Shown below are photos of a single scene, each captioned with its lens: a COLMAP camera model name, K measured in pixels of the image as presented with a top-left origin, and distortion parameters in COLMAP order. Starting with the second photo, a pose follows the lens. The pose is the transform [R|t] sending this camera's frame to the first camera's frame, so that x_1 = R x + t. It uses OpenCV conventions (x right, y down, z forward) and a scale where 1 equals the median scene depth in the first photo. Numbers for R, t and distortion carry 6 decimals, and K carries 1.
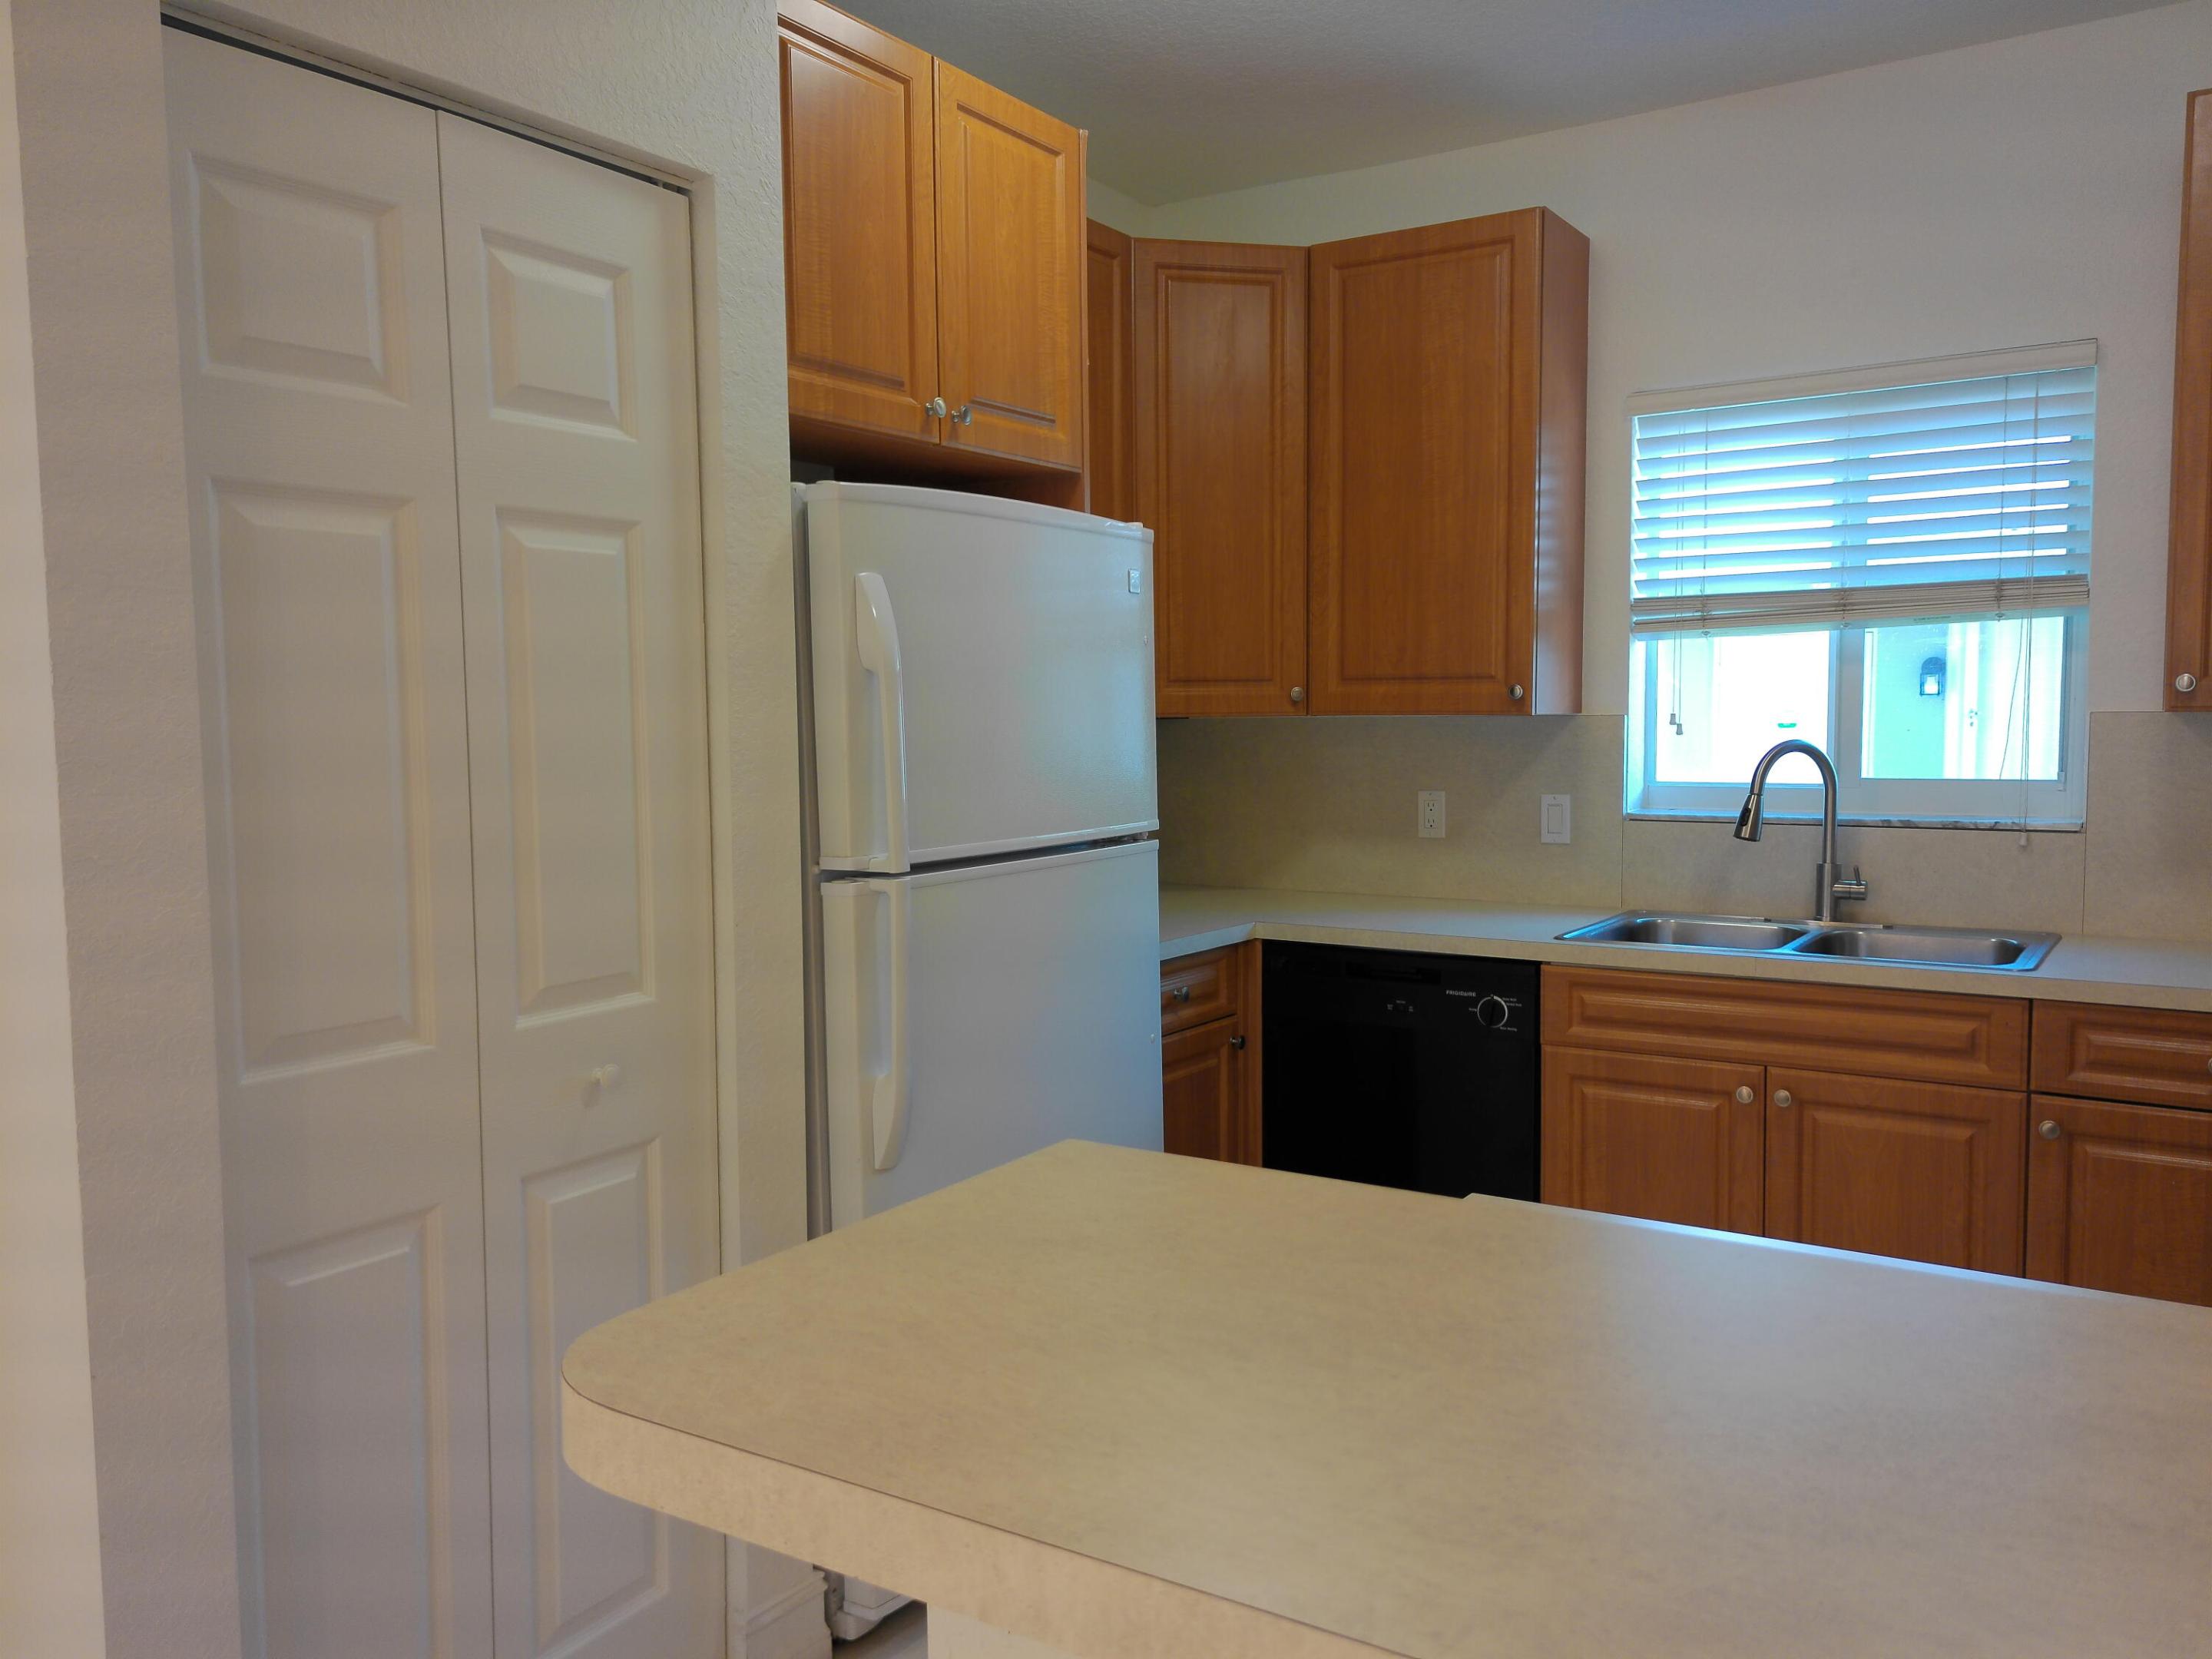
lens RADIAL K [[1724.9, 0, 1115.9], [0, 1724.9, 847.5], [0, 0, 1]] dist [0.027183, 0.000233]
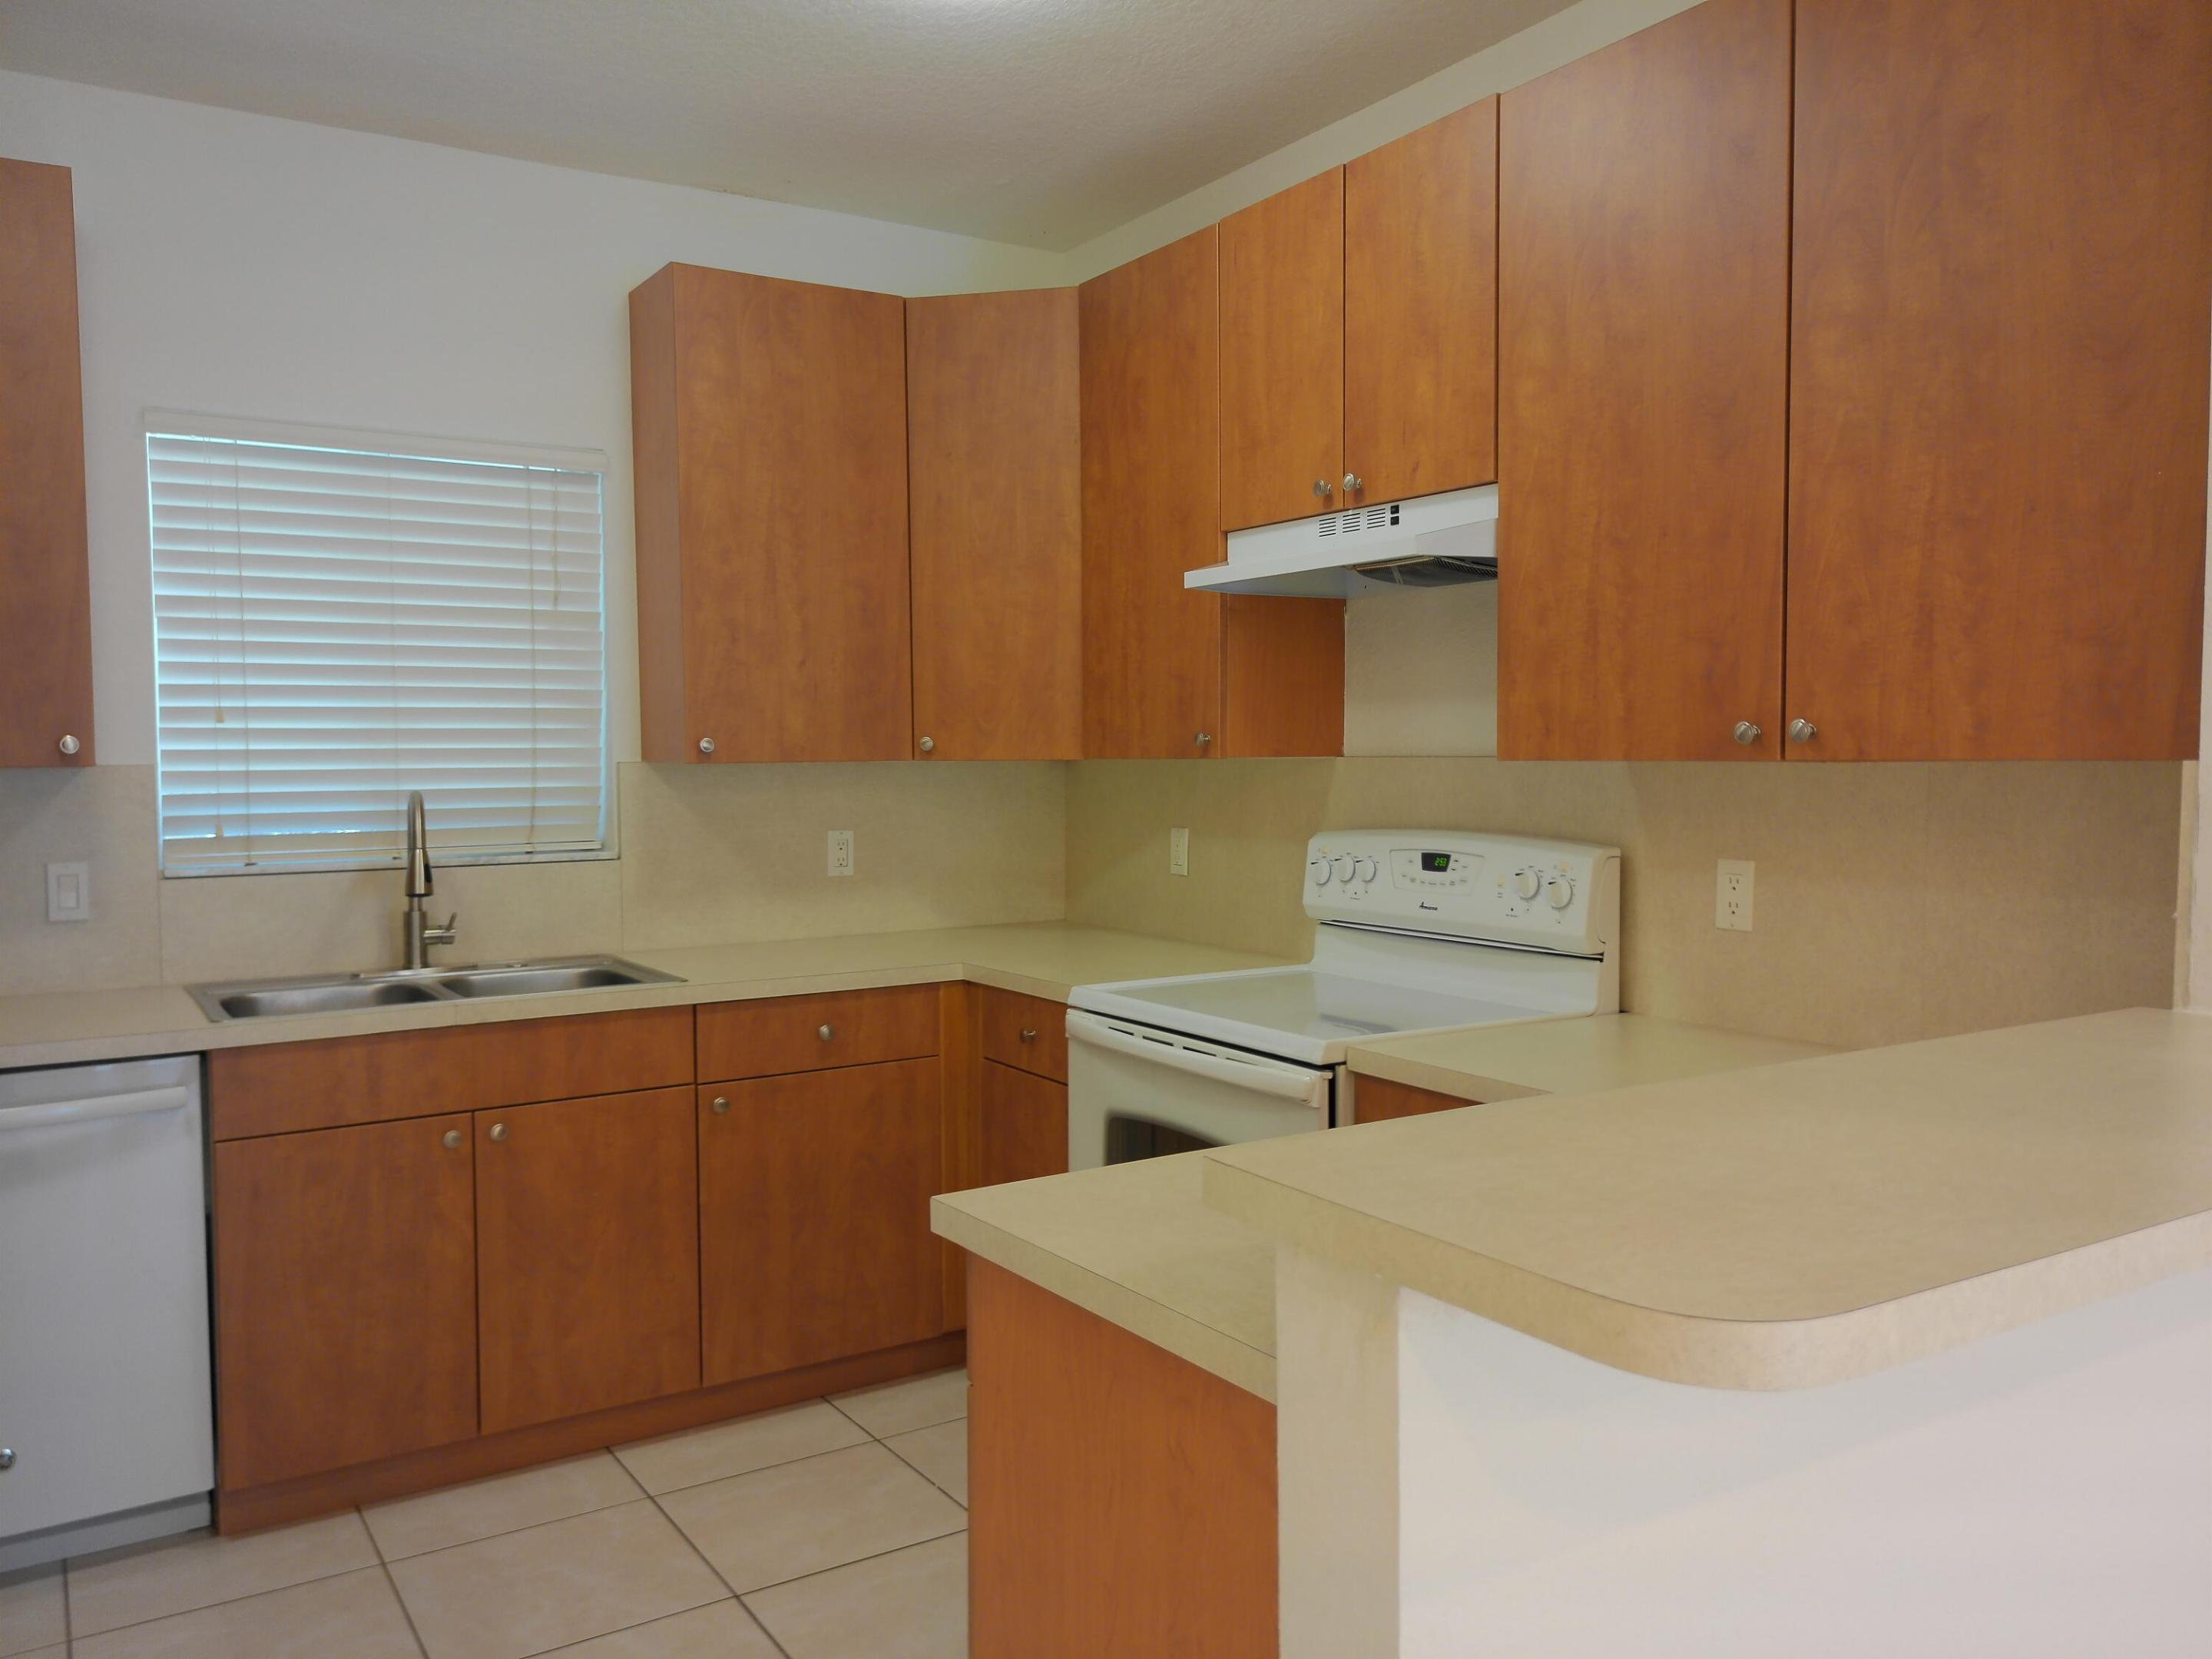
lens RADIAL K [[1724.9, 0, 1102.0], [0, 1724.9, 813.1], [0, 0, 1]] dist [0.027183, 0.000233]
pose [[0.427443, -0.033218, 0.903432, -0.372777], [0.080777, 0.996731, -0.001569, -0.015779], [-0.900427, 0.073647, 0.428728, 0.235542]]
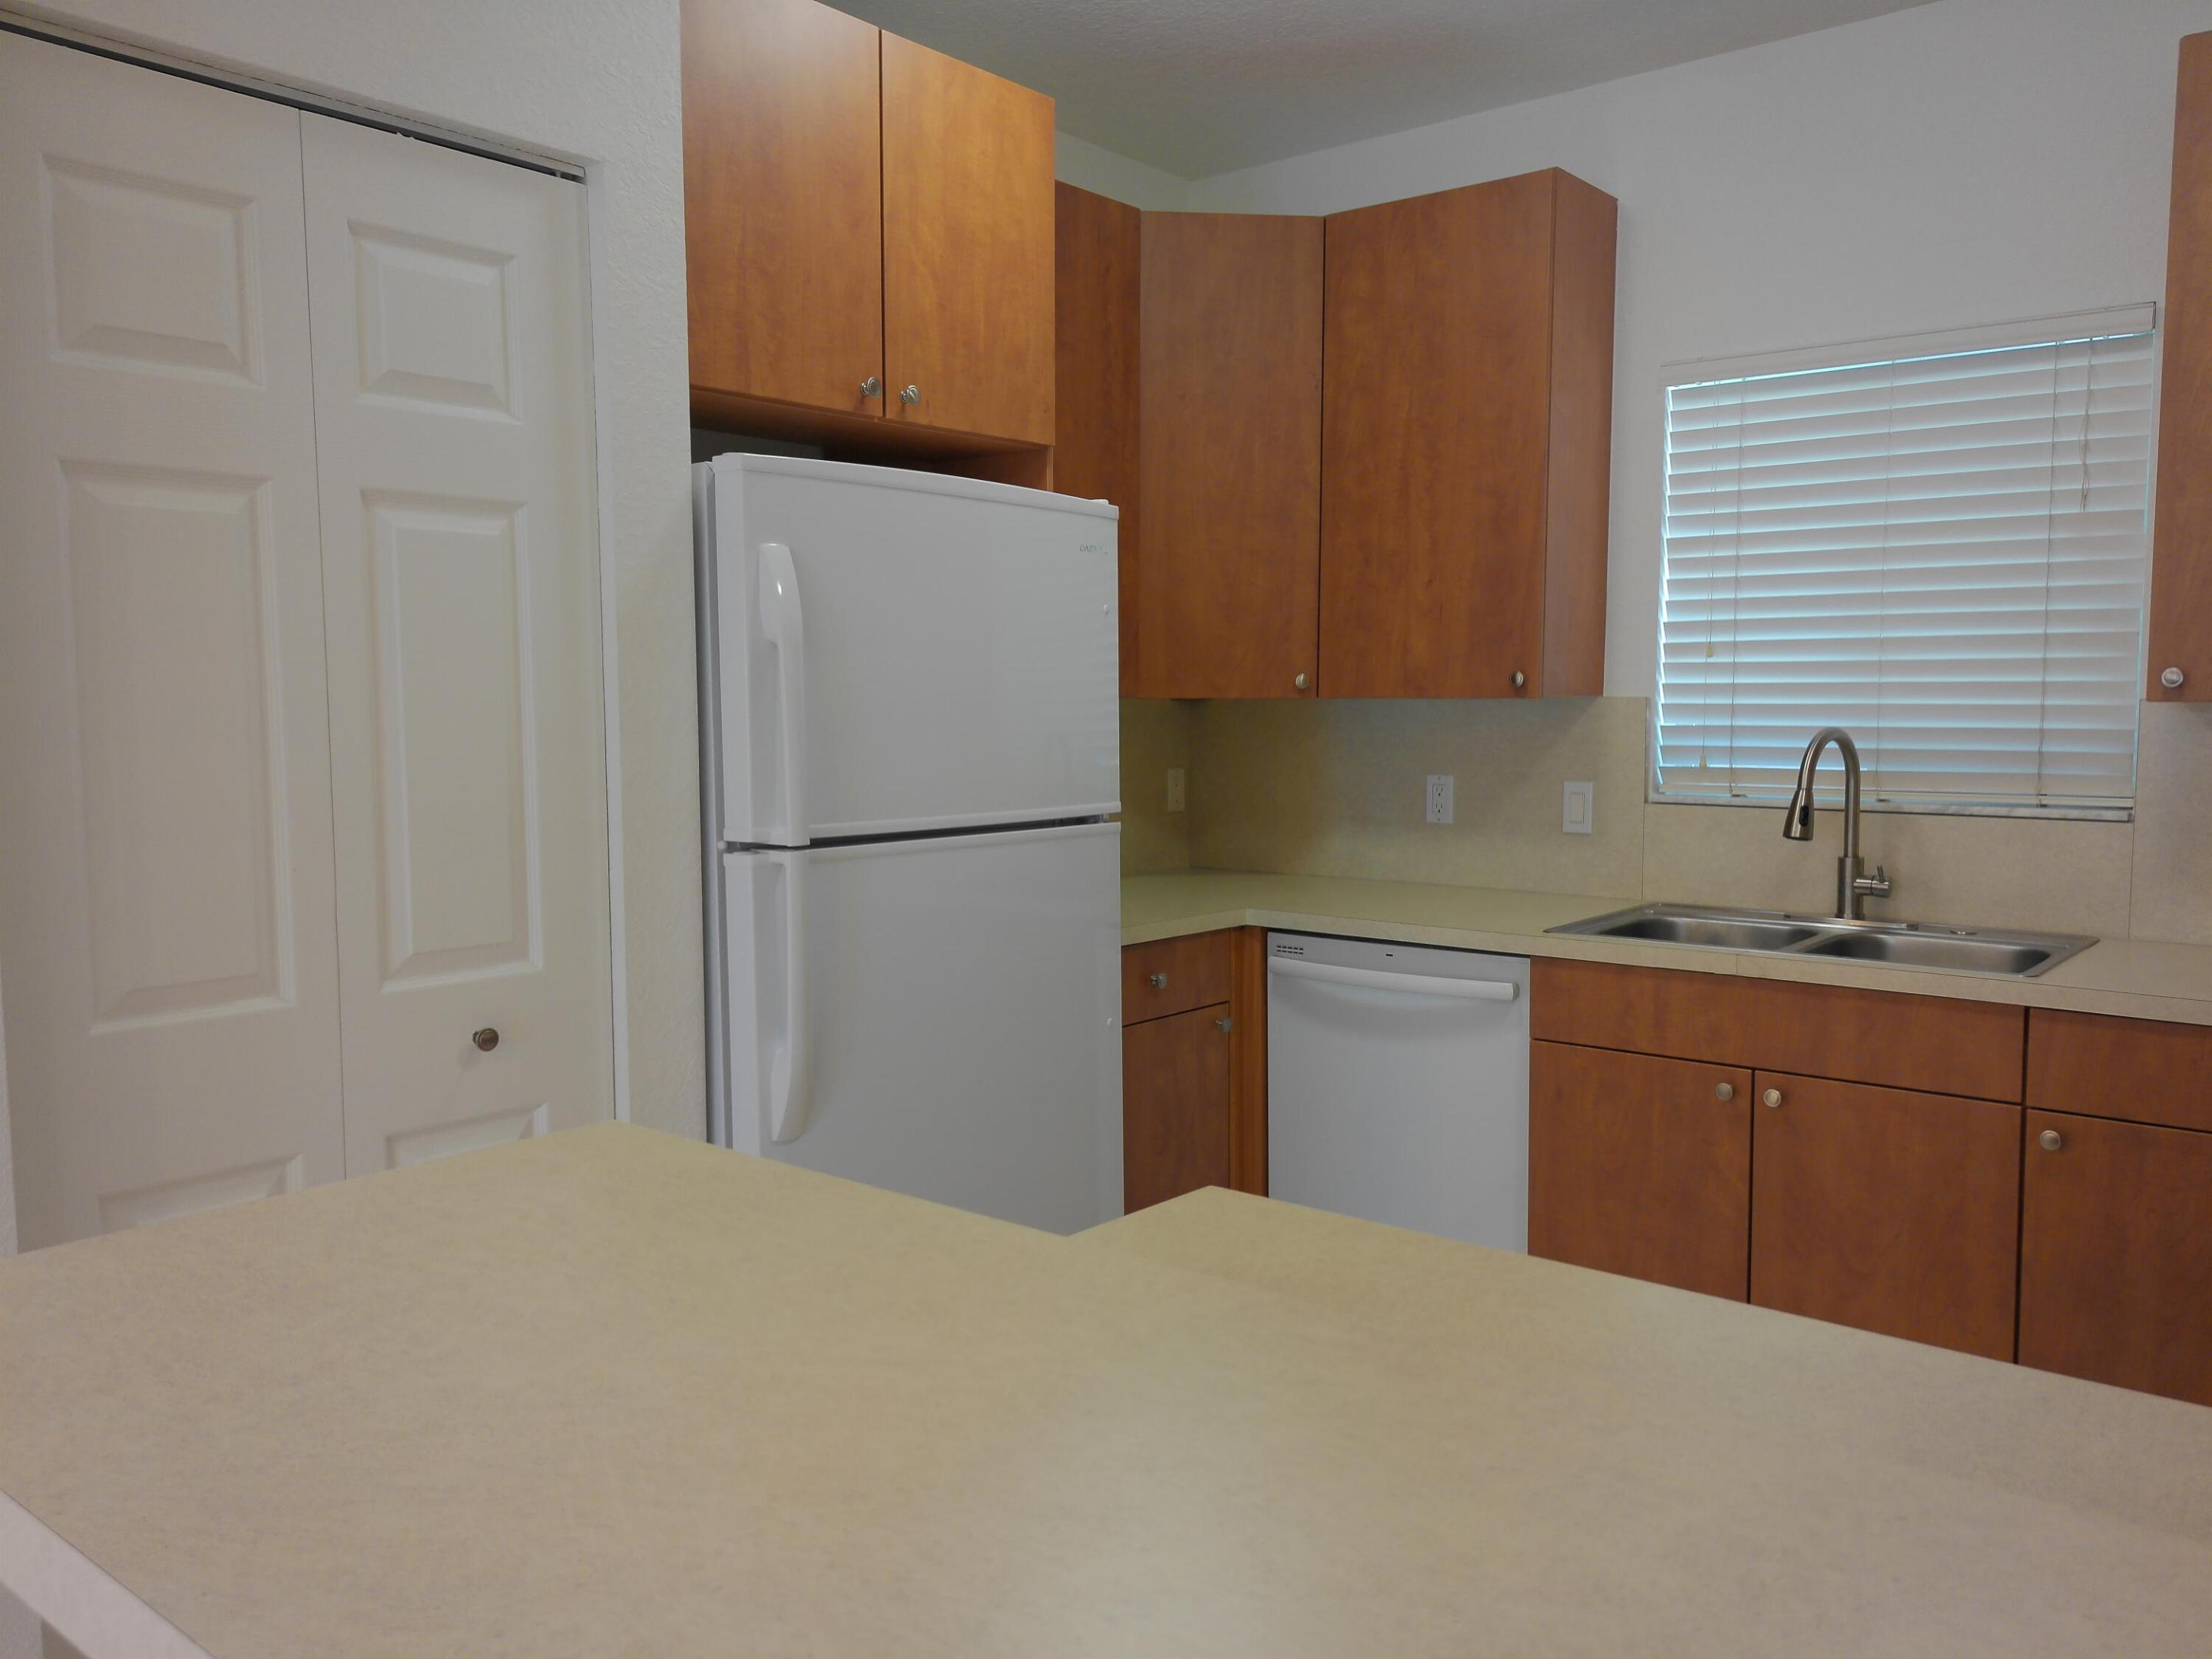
lens RADIAL K [[1724.9, 0, 1096.4], [0, 1724.9, 830.4], [0, 0, 1]] dist [0.027183, 0.000233]
pose [[0.990445, 0.016124, -0.136961, 0.155268], [-0.016529, 0.999862, -0.001822, 0.003458], [0.136913, 0.004069, 0.990575, 0.019231]]
